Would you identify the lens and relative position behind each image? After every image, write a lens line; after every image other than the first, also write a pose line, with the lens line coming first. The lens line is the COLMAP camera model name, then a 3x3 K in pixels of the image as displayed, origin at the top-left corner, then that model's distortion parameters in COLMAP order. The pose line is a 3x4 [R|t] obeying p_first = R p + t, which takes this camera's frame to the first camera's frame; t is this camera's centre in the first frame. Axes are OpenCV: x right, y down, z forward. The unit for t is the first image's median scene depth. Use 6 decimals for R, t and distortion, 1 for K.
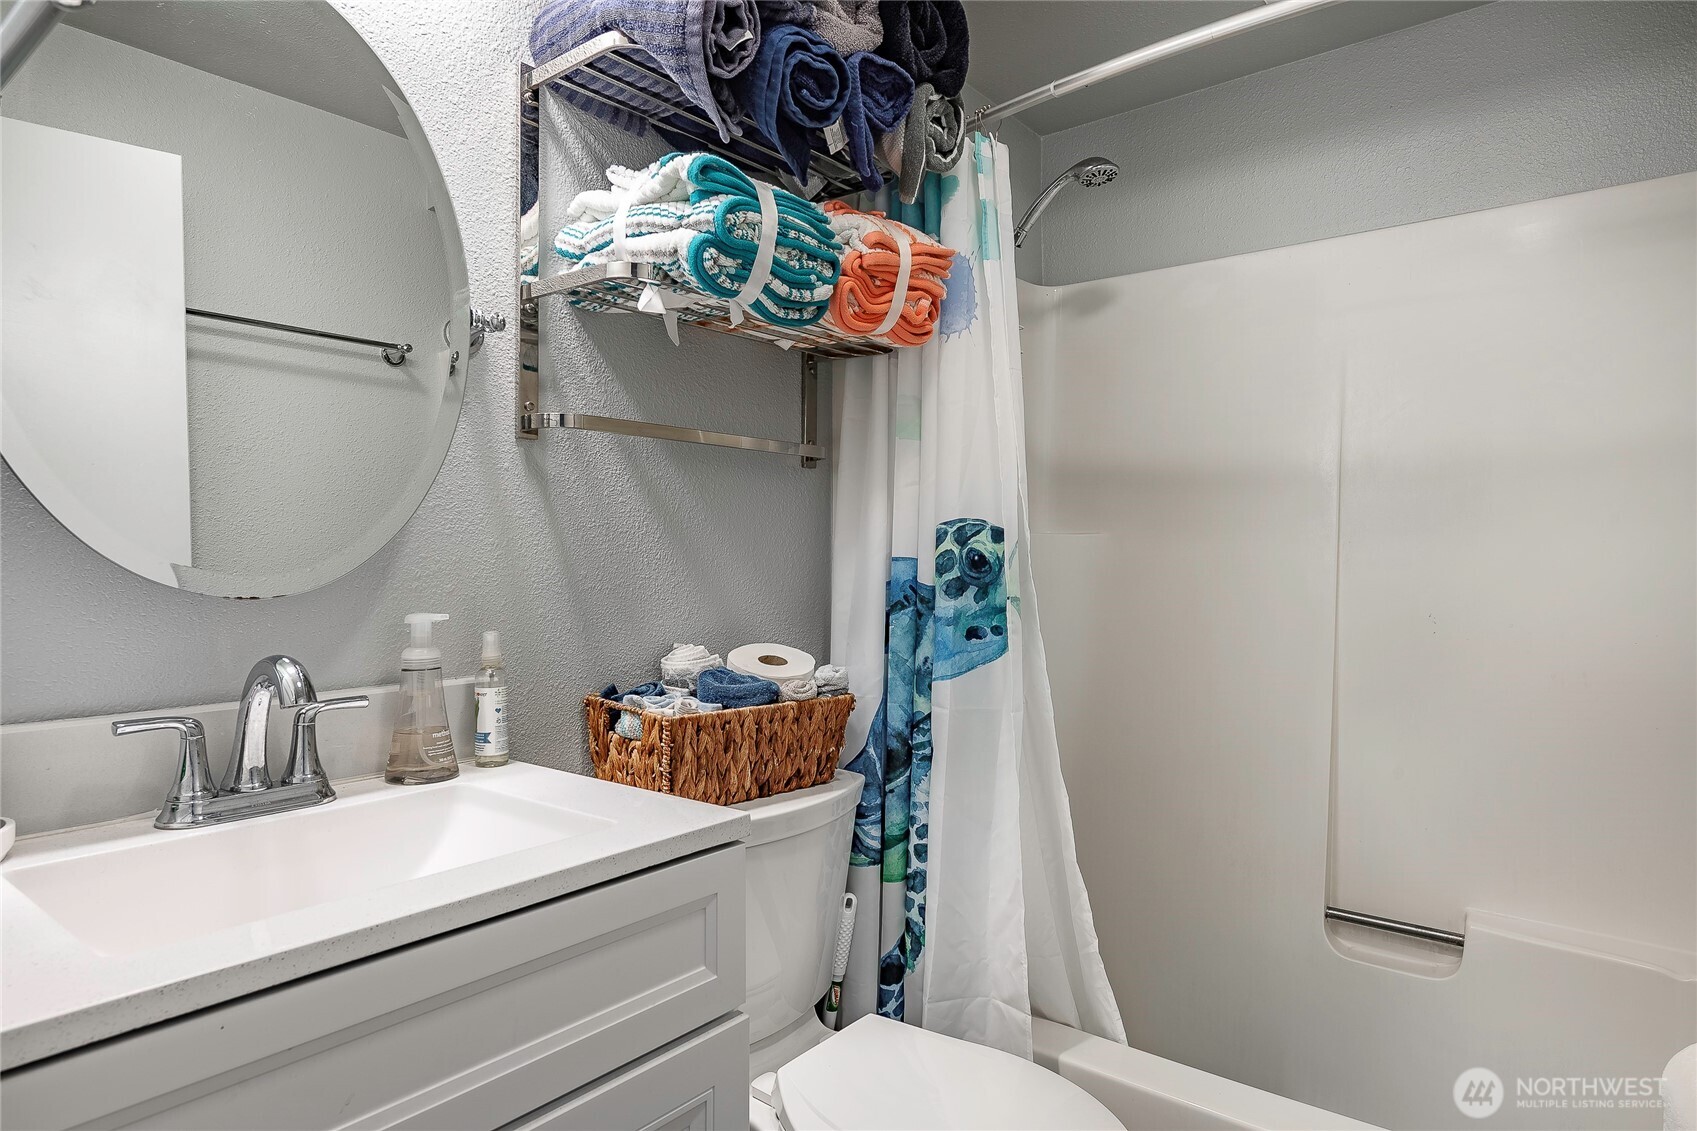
lens RADIAL K [[985.0, 0, 844.8], [0, 985.0, 569.6], [0, 0, 1]] dist [0.006354, -0.005024]
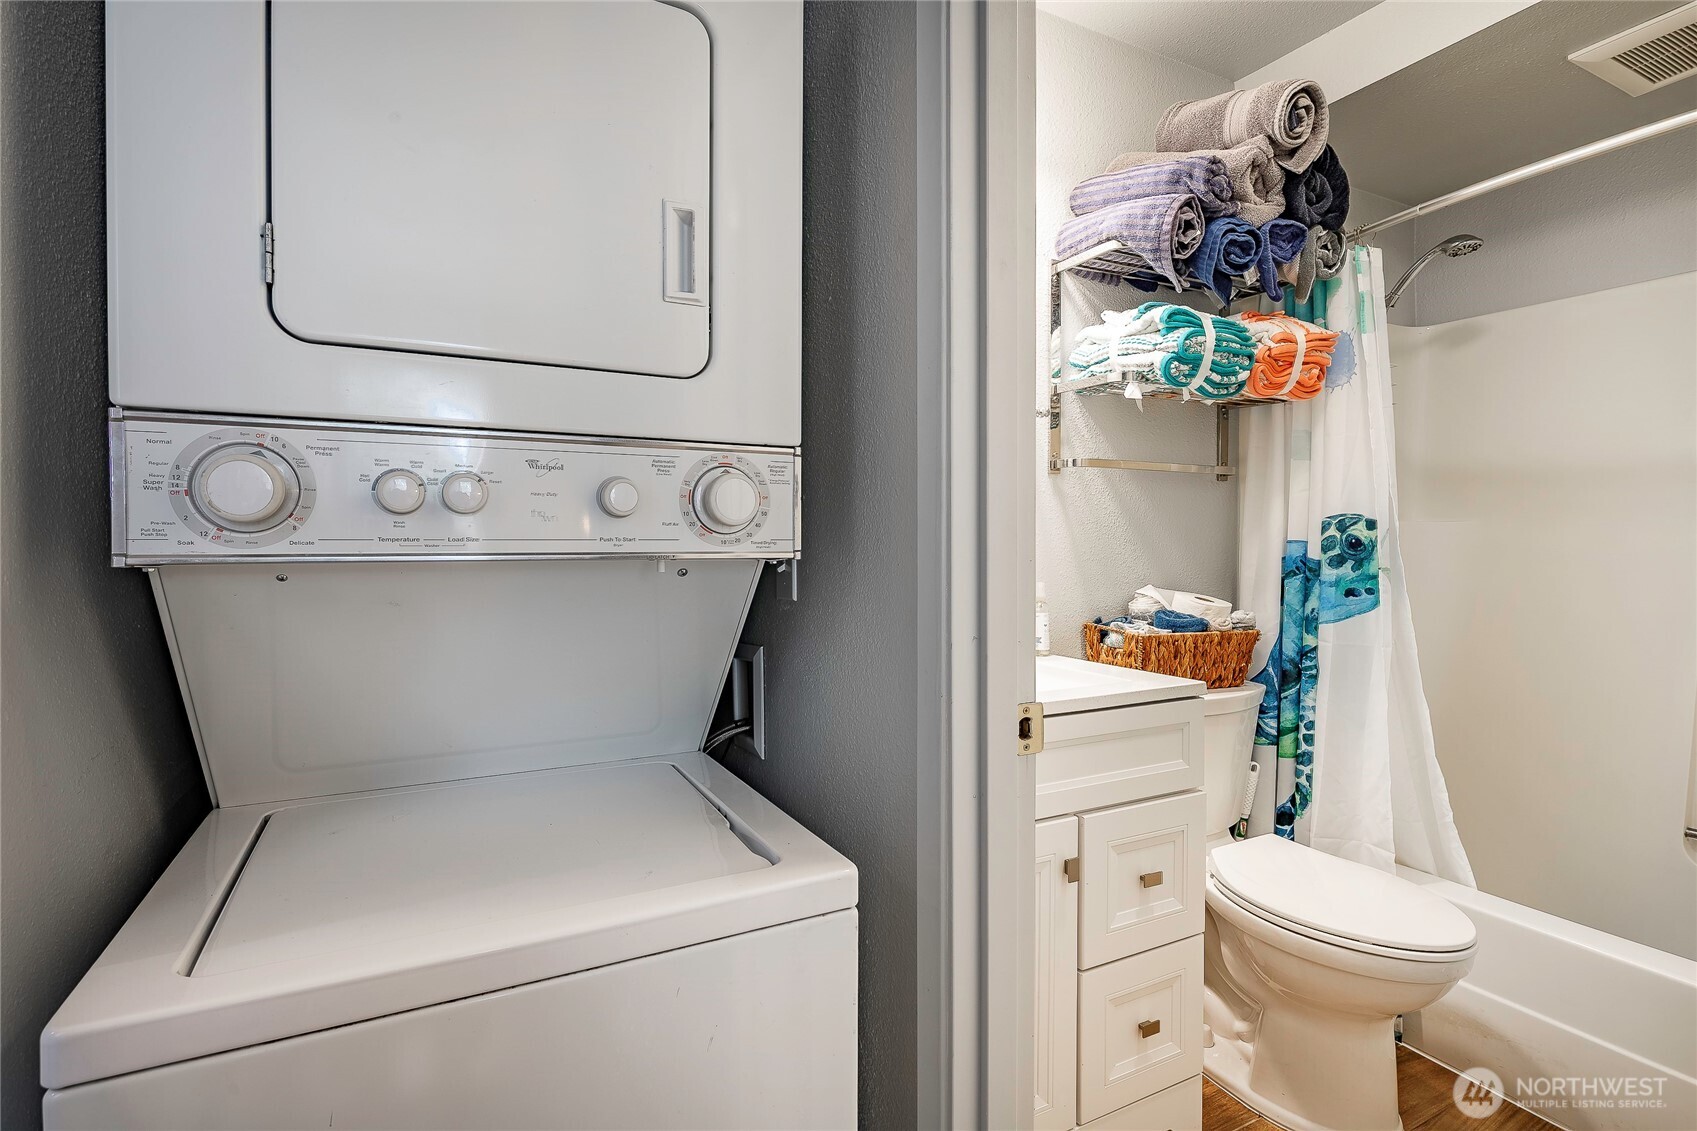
lens RADIAL K [[784.1, 0, 852.3], [0, 784.1, 560.1], [0, 0, 1]] dist [-0.003744, -0.001958]
pose [[0.906621, 0.005489, -0.421910, -0.054769], [-0.002051, 0.999961, 0.008602, 0.009097], [0.421941, -0.006933, 0.906597, -0.394142]]
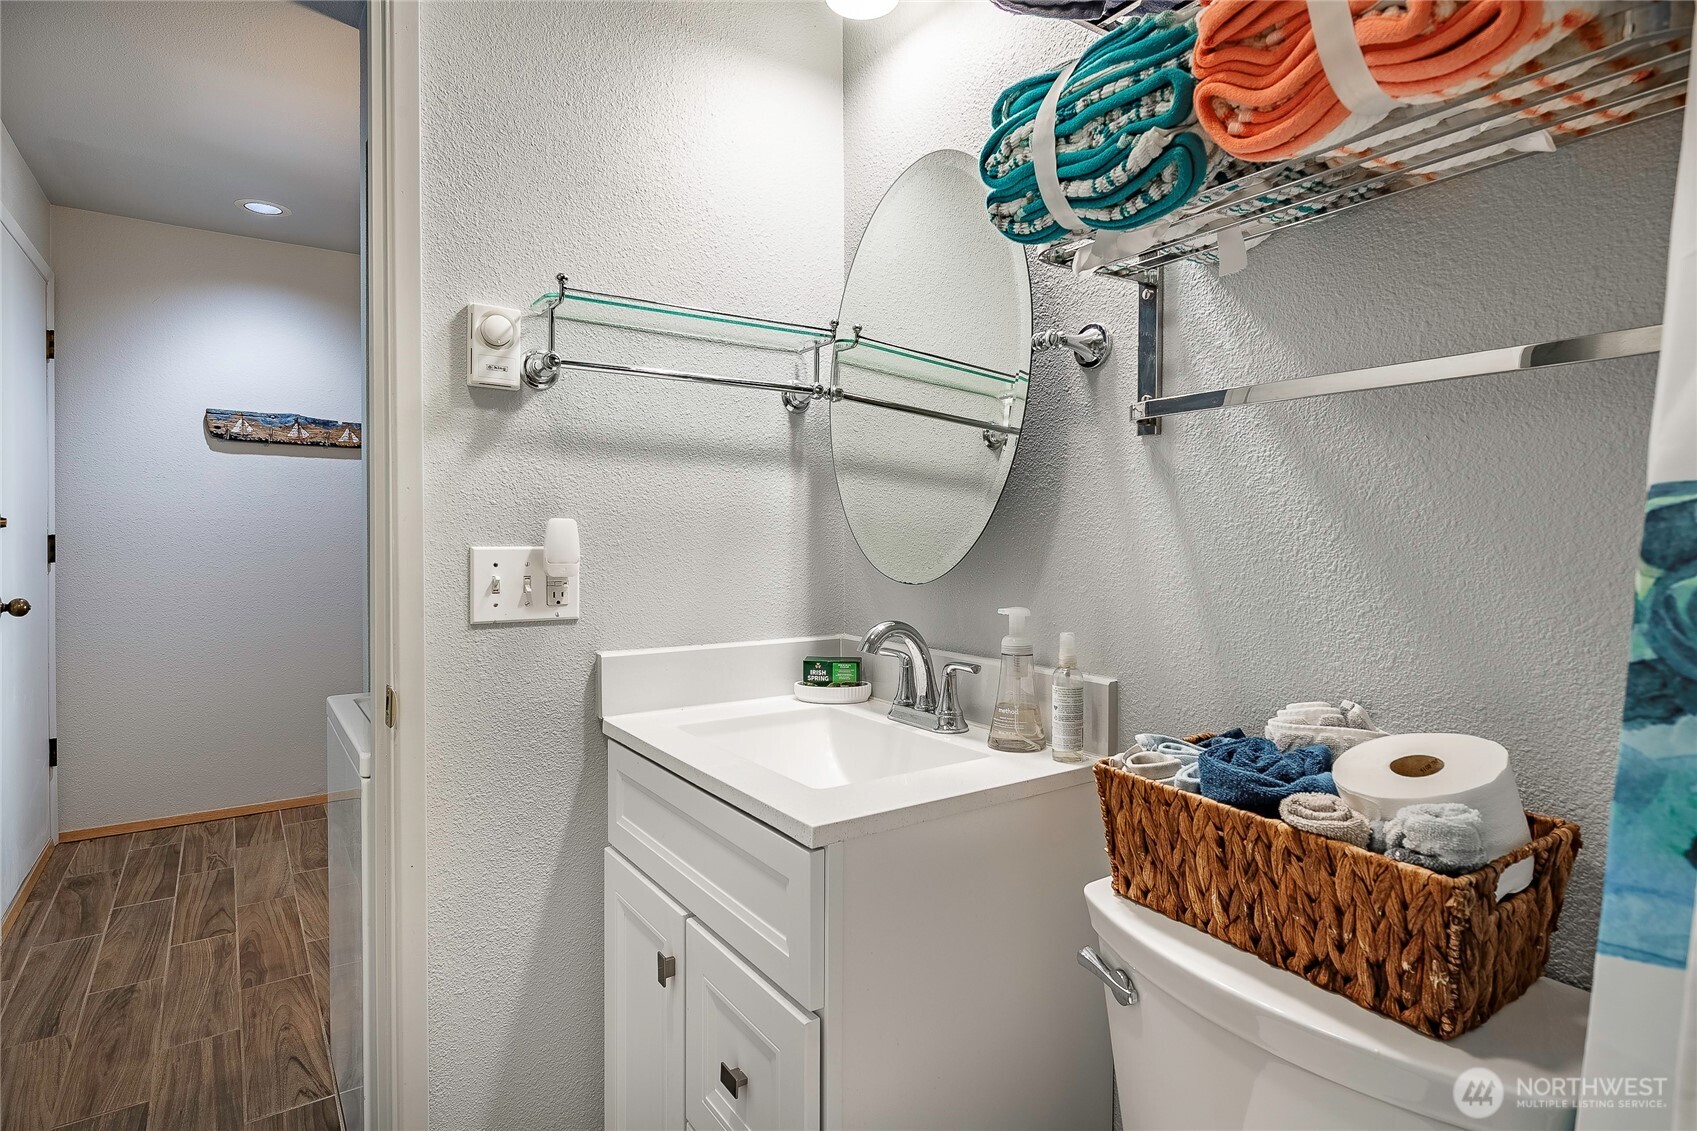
lens RADIAL K [[895.0, 0, 852.9], [0, 895.0, 553.0], [0, 0, 1]] dist [0.004398, -0.006434]
pose [[-0.296593, 0.016906, -0.954854, 0.525432], [-0.017188, 0.999587, 0.023037, -0.033732], [0.954849, 0.023245, -0.296180, 0.913232]]
